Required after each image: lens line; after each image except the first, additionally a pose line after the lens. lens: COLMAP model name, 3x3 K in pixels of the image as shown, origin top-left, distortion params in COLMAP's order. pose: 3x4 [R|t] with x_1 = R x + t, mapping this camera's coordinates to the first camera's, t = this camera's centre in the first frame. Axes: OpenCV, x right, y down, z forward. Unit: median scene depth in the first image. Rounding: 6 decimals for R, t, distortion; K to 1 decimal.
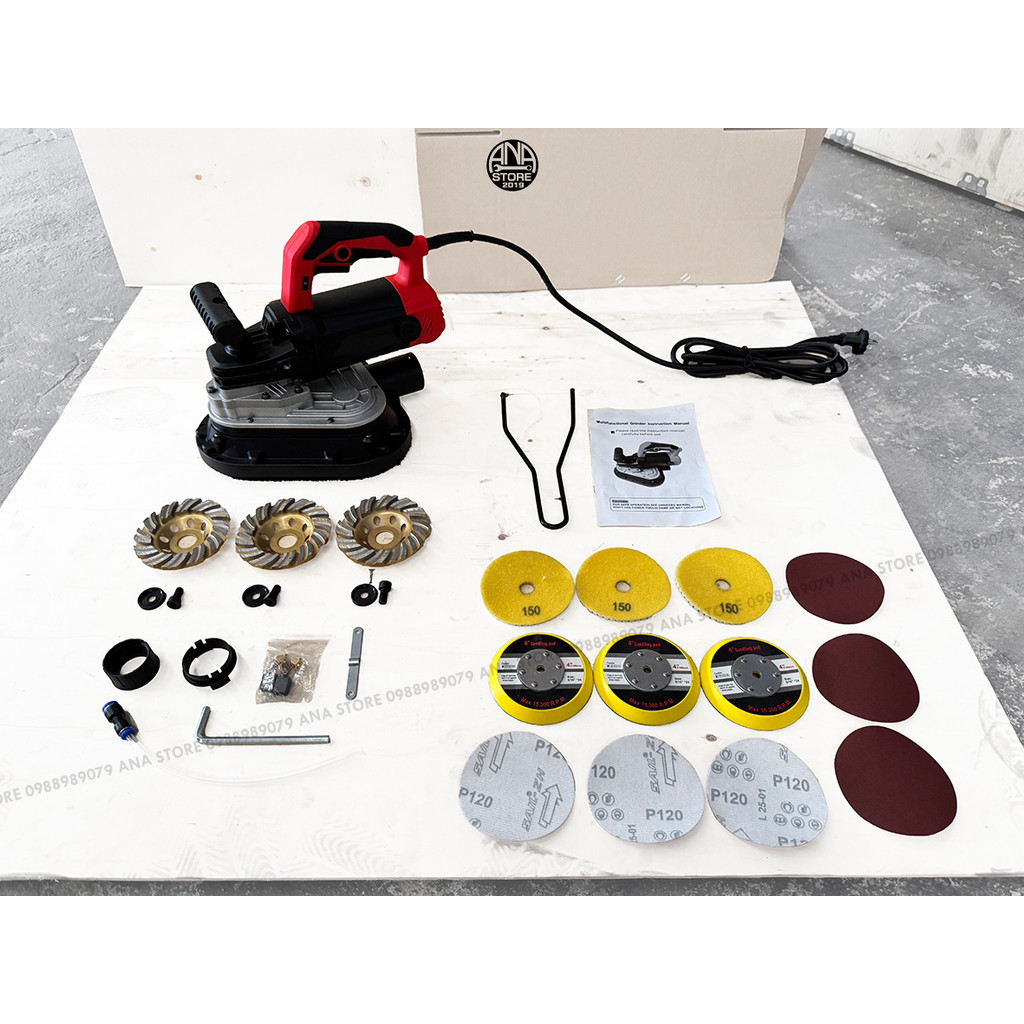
lens RADIAL K [[744.3, 0, 508.0], [0, 744.3, 514.5], [0, 0, 1]] dist [0.002968, -0.006158]
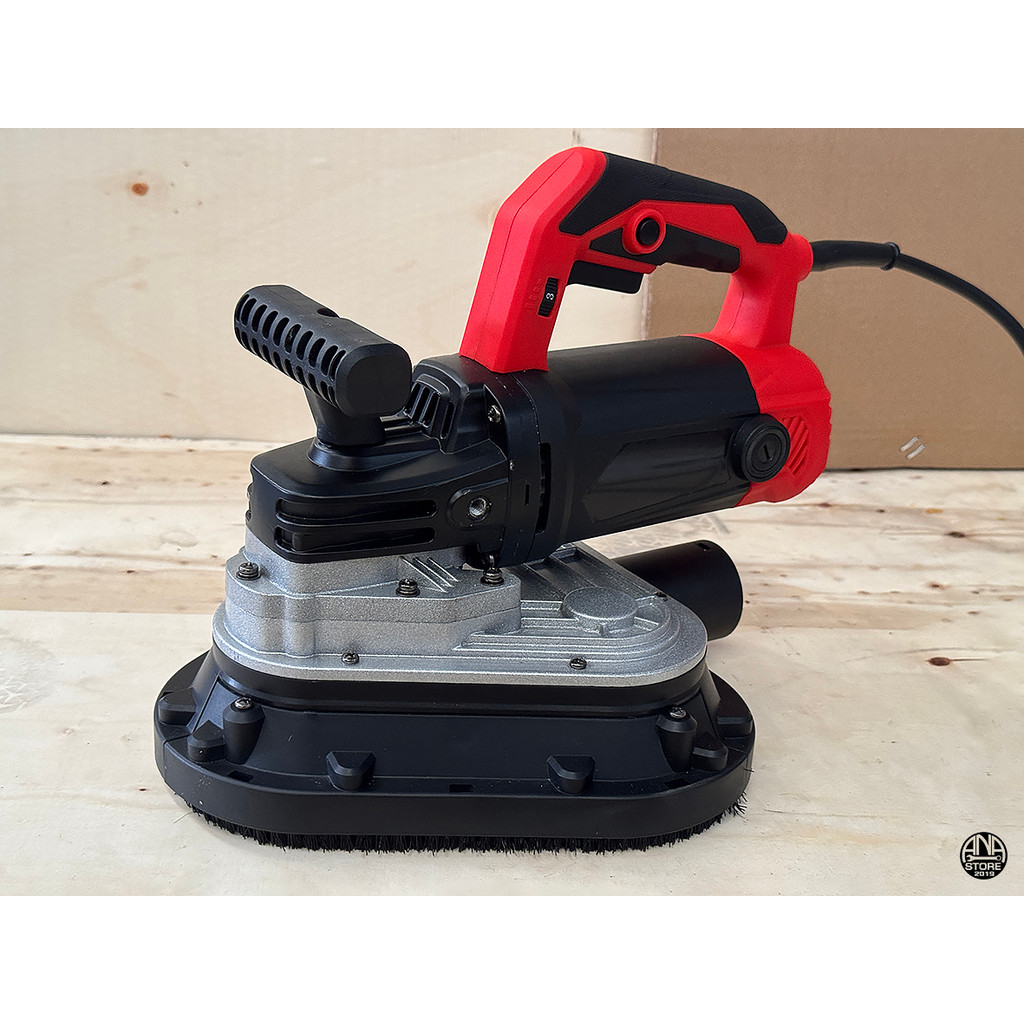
lens RADIAL K [[1434.7, 0, 508.9], [0, 1434.7, 516.4], [0, 0, 1]] dist [0.244743, 0.000000]
pose [[0.997557, 0.030016, 0.063086, -0.315372], [-0.002365, 0.916994, -0.398895, 0.082282], [-0.069822, 0.397771, 0.914824, 0.346471]]
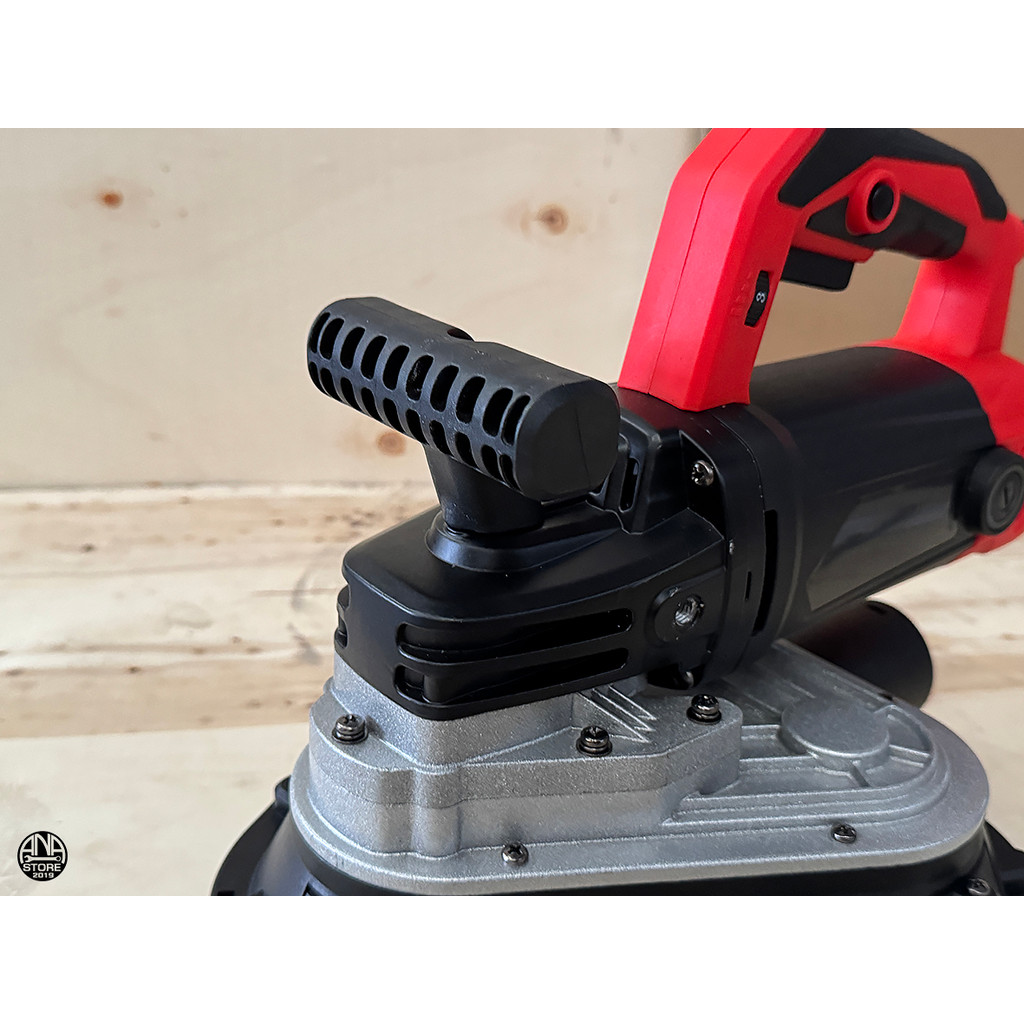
lens RADIAL K [[1171.7, 0, 514.5], [0, 1171.7, 508.1], [0, 0, 1]] dist [0.100297, 0.000000]
pose [[0.986432, -0.023088, 0.162540, -0.401982], [0.084504, 0.920237, -0.382129, -0.084919], [-0.140753, 0.390679, 0.909702, 0.621084]]
